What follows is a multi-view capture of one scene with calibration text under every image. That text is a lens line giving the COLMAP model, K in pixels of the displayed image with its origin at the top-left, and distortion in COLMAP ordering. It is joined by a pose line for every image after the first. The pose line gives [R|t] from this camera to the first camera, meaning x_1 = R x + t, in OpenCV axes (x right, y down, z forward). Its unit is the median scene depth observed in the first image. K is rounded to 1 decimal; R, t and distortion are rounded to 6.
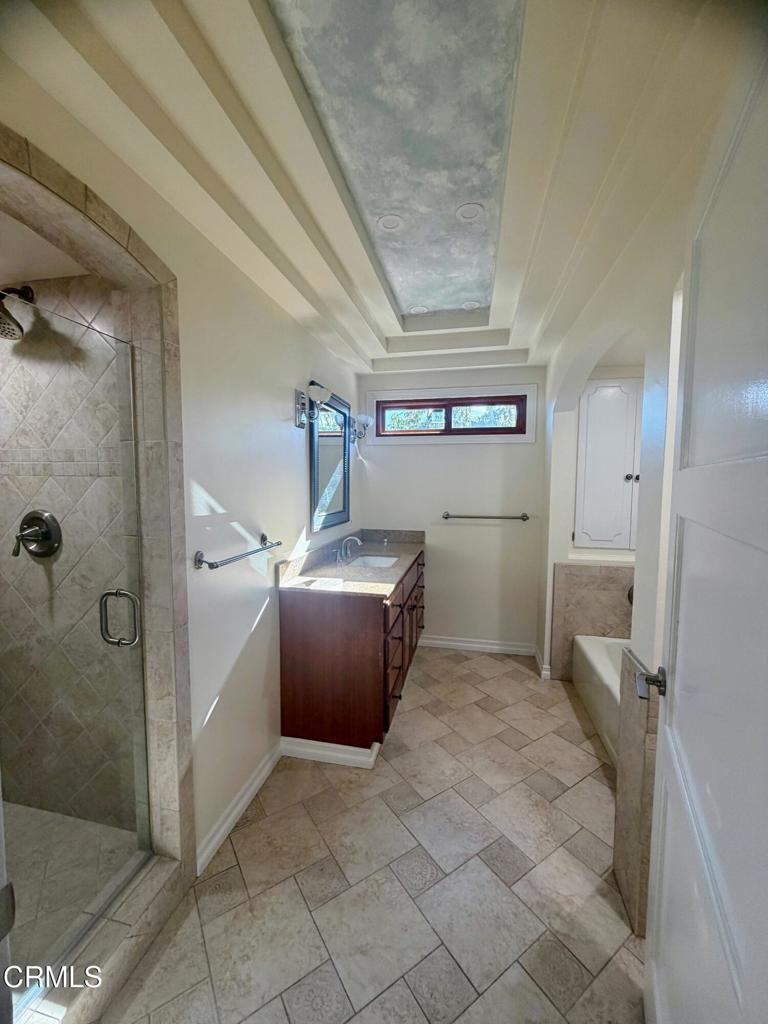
lens RADIAL K [[408.9, 0, 384.0], [0, 408.9, 512.0], [0, 0, 1]] dist [0.000508, 0.000111]
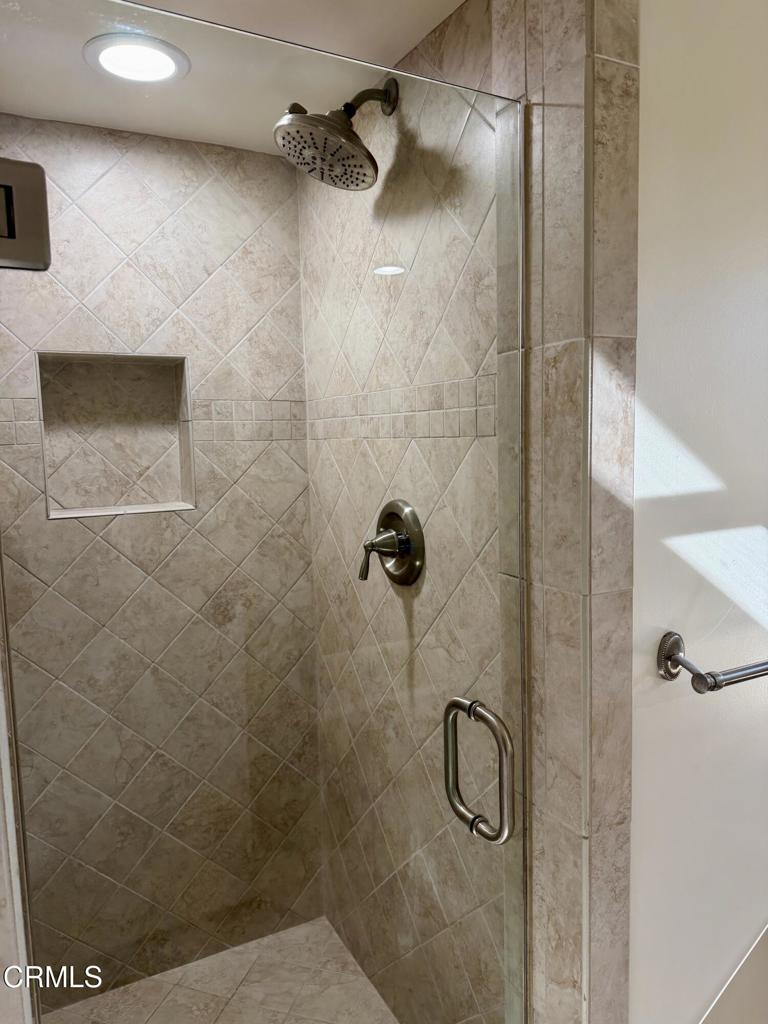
lens RADIAL K [[718.5, 0, 384.0], [0, 718.5, 512.0], [0, 0, 1]] dist [0.094533, -0.136636]
pose [[0.649229, 0.057126, -0.758445, -0.136146], [-0.031376, 0.998338, 0.048337, -0.039285], [0.759946, -0.007585, 0.649942, 0.402474]]
